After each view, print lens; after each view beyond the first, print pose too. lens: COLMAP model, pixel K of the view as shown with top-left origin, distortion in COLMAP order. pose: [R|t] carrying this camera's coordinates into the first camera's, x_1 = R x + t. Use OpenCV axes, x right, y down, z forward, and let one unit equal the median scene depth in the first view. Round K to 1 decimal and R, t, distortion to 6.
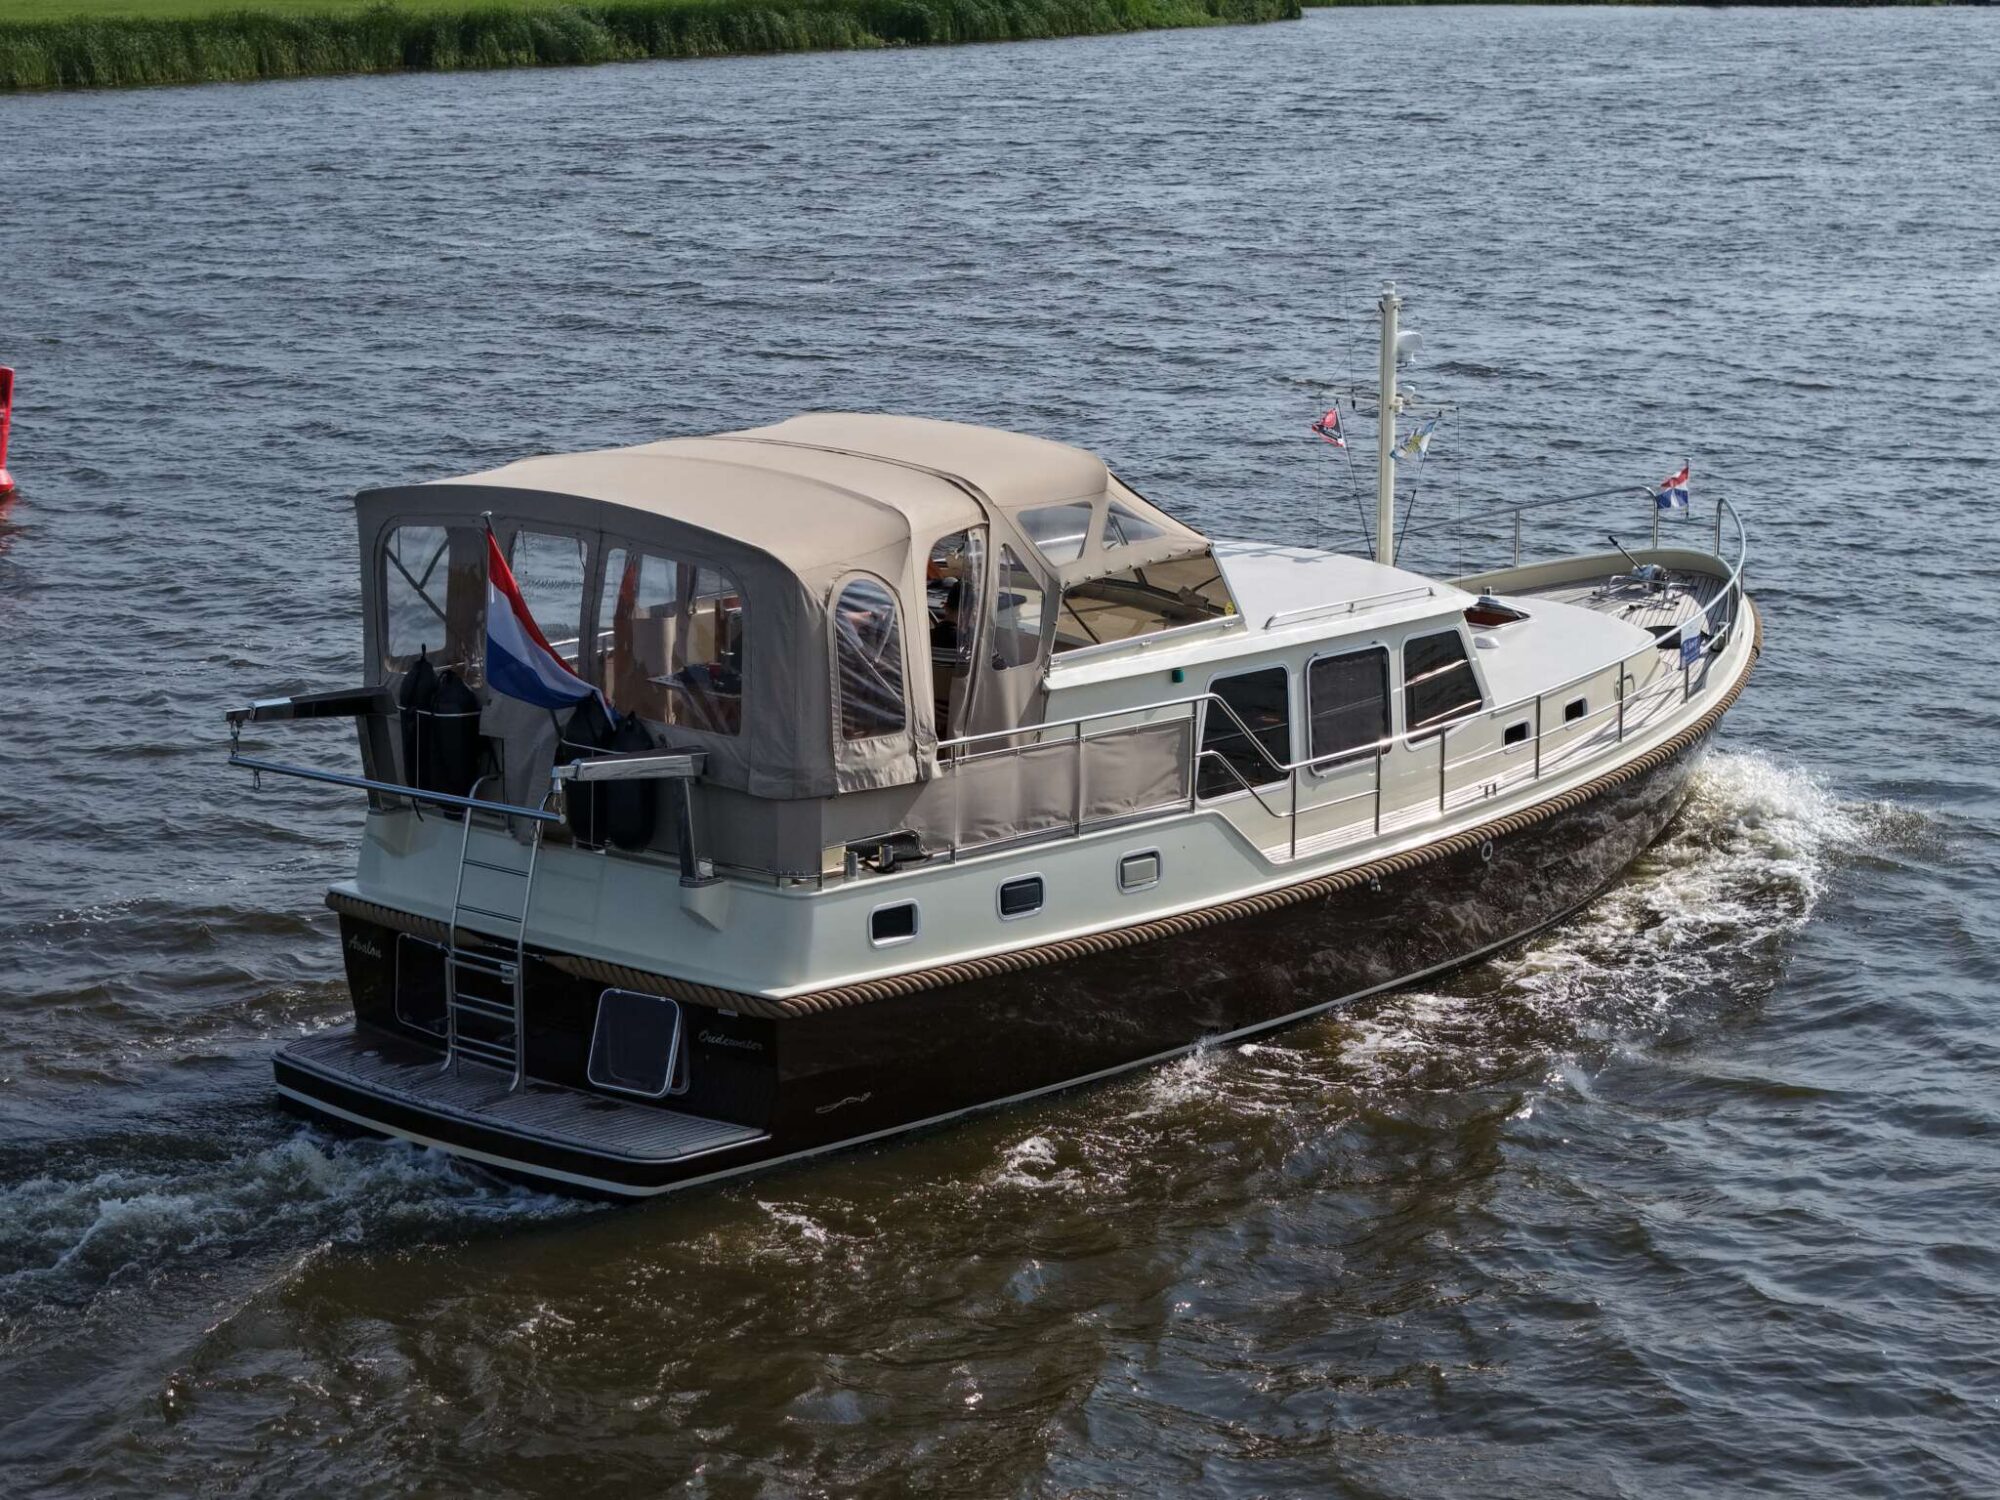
lens RADIAL K [[3650.1, 0, 1000.0], [0, 3650.1, 750.0], [0, 0, 1]] dist [-0.194023, 0.805275]
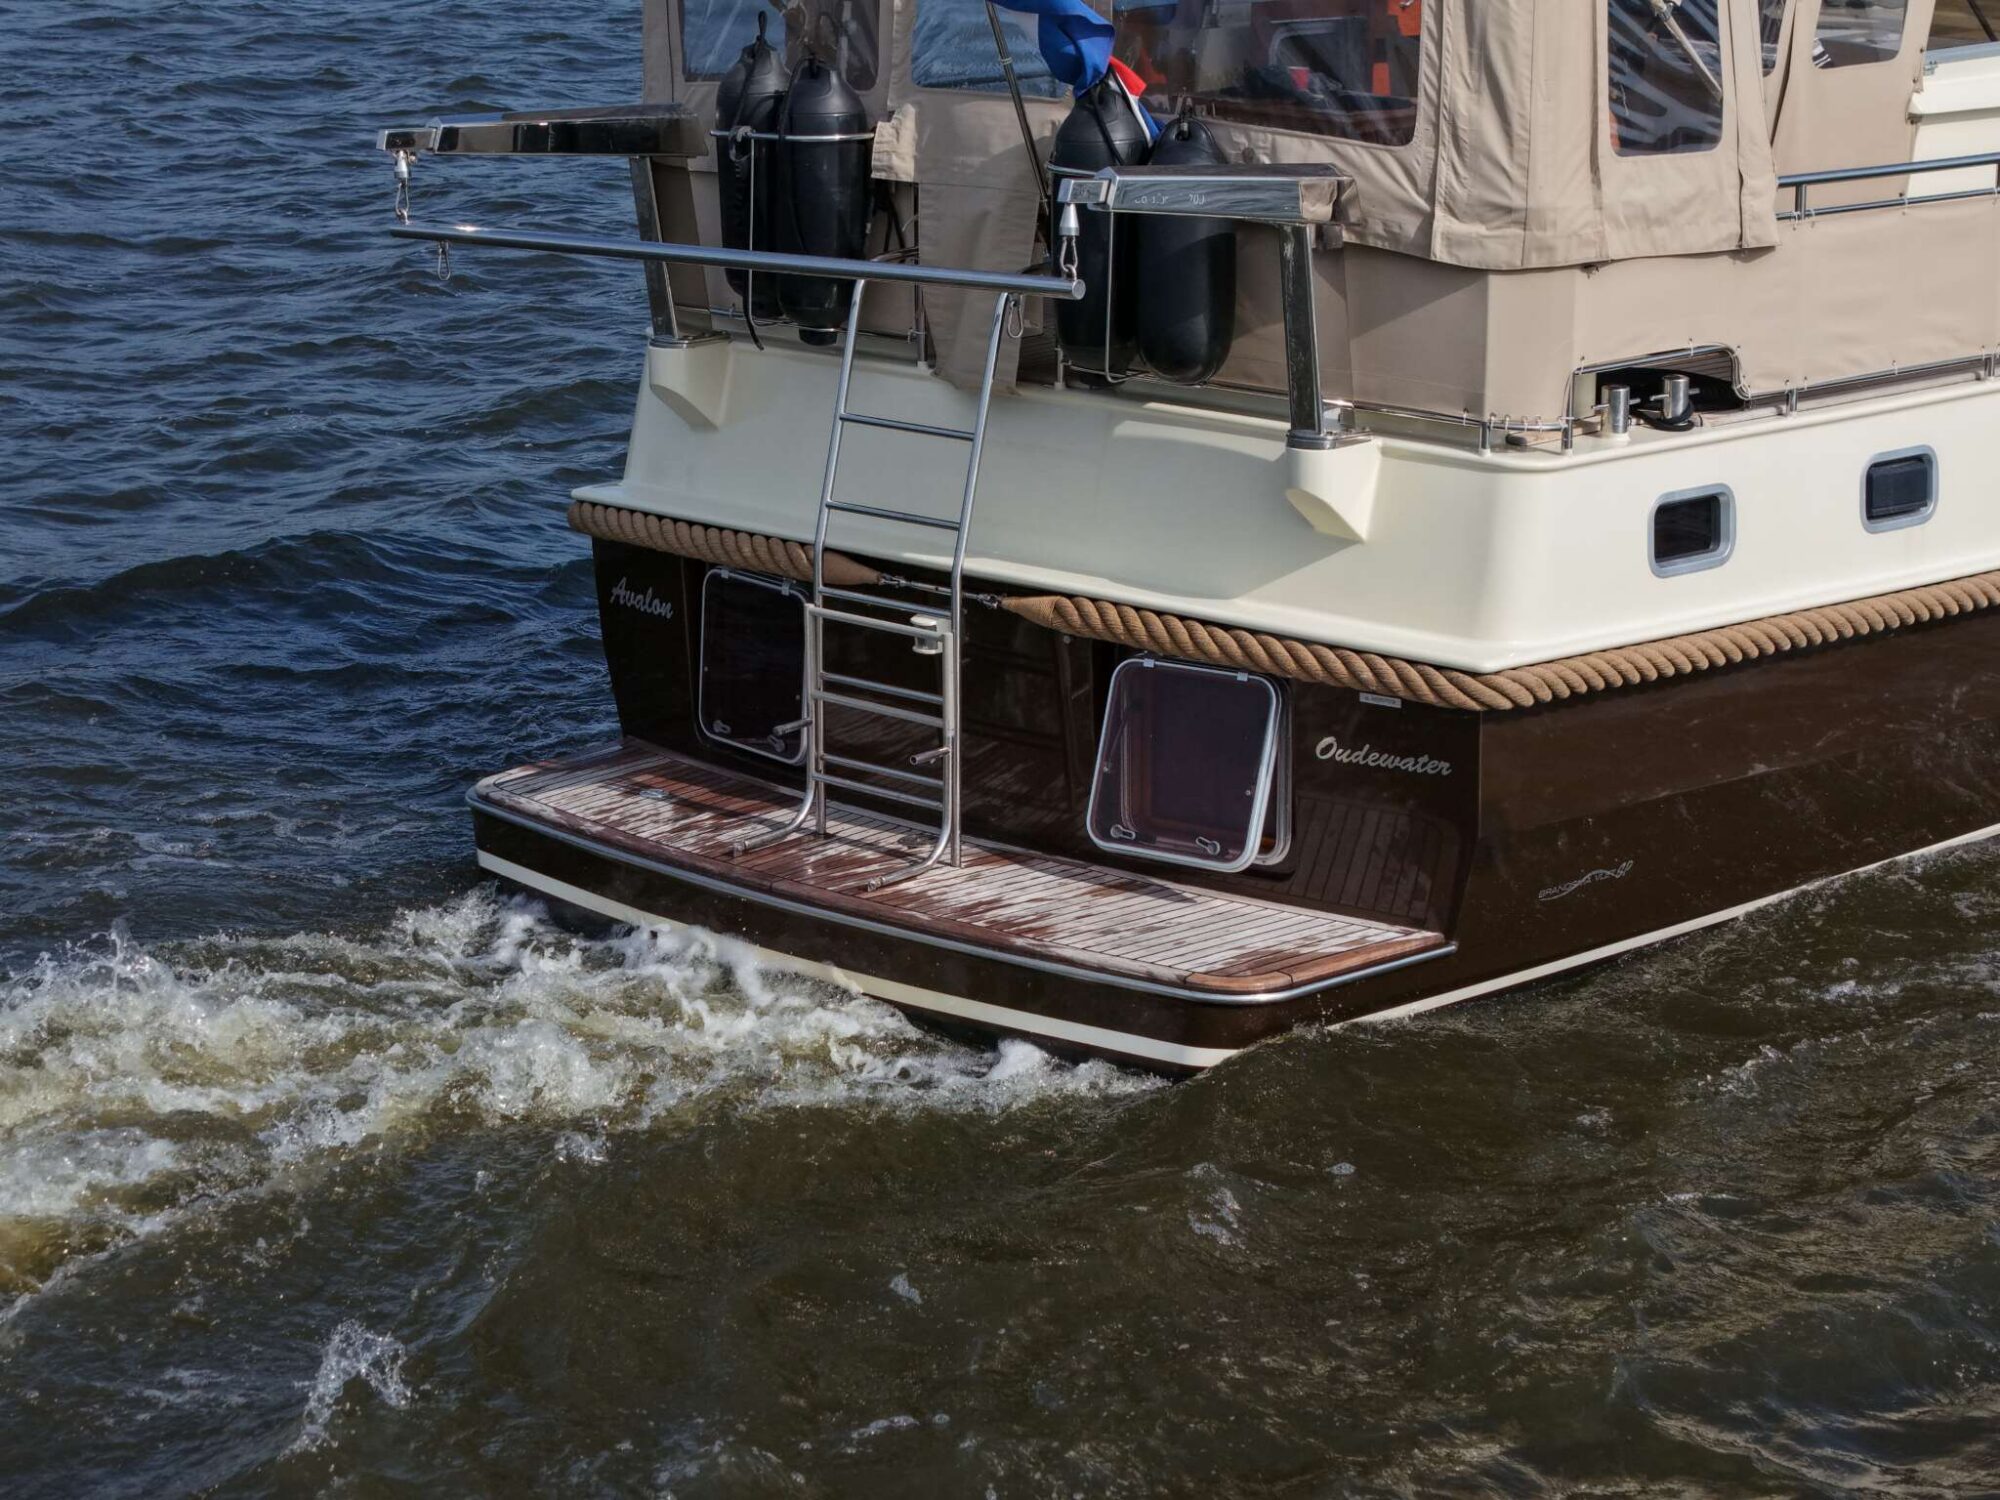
lens RADIAL K [[3650.1, 0, 1000.0], [0, 3650.1, 750.0], [0, 0, 1]] dist [-0.194023, 0.805275]
pose [[0.999143, -0.002344, -0.041337, -0.102290], [0.004954, 0.997992, 0.063148, 0.044379], [0.041106, -0.063298, 0.997148, 0.472674]]
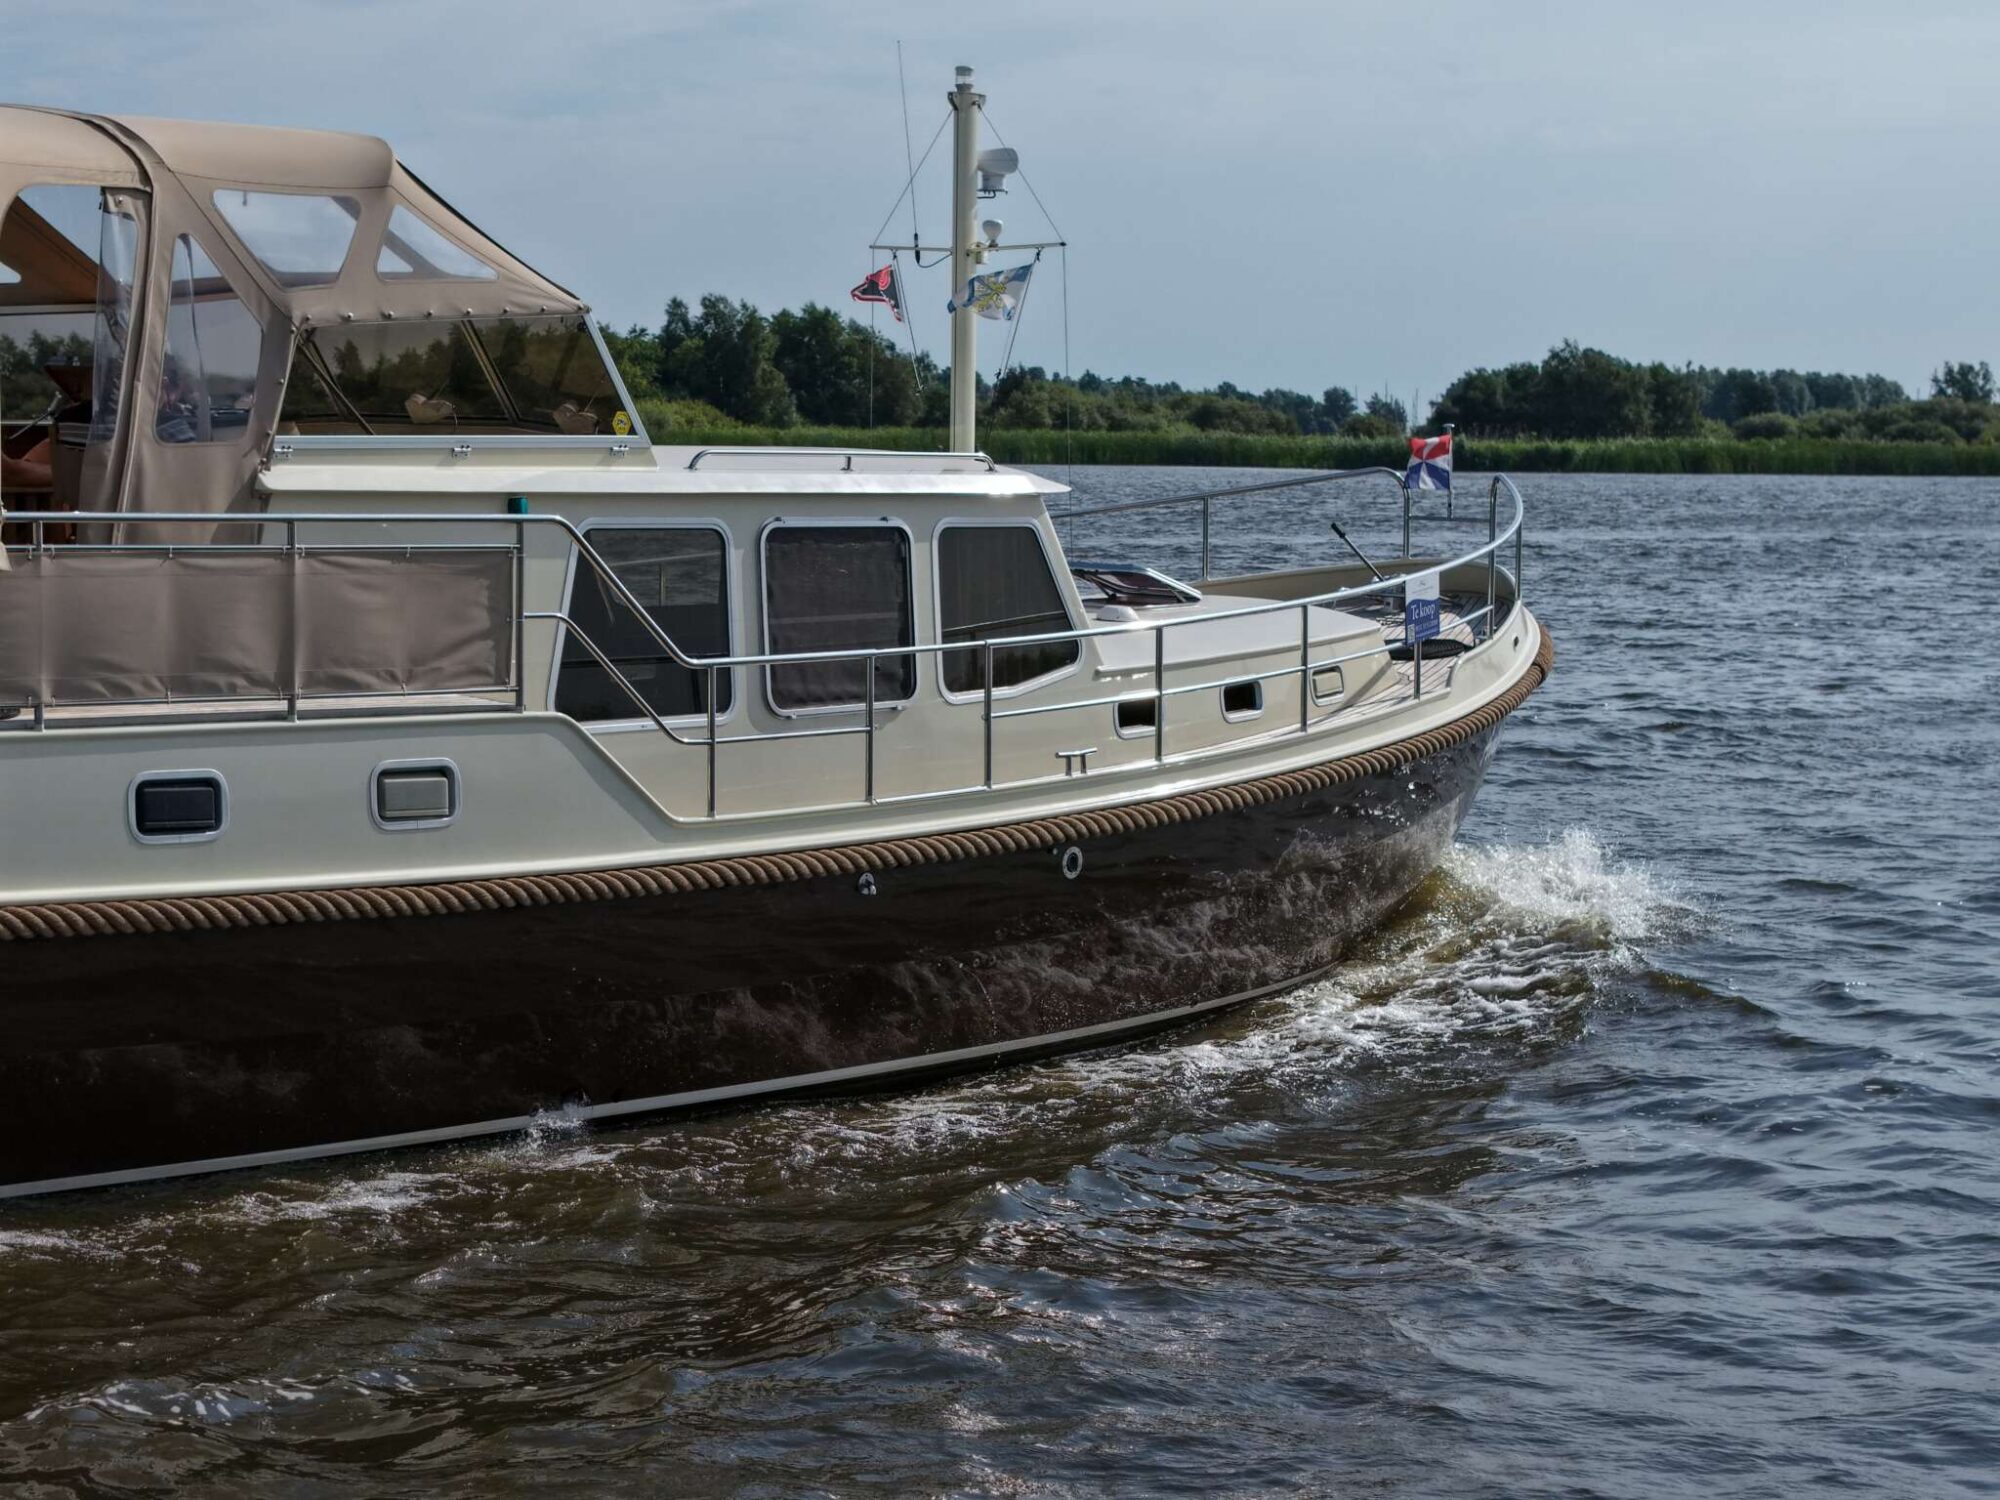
lens RADIAL K [[3650.1, 0, 1000.0], [0, 3650.1, 750.0], [0, 0, 1]] dist [-0.194023, 0.805275]
pose [[0.999959, 0.005440, 0.007191, 0.132975], [-0.004311, 0.988876, -0.148682, 0.116594], [-0.007920, 0.148645, 0.988859, 0.425588]]
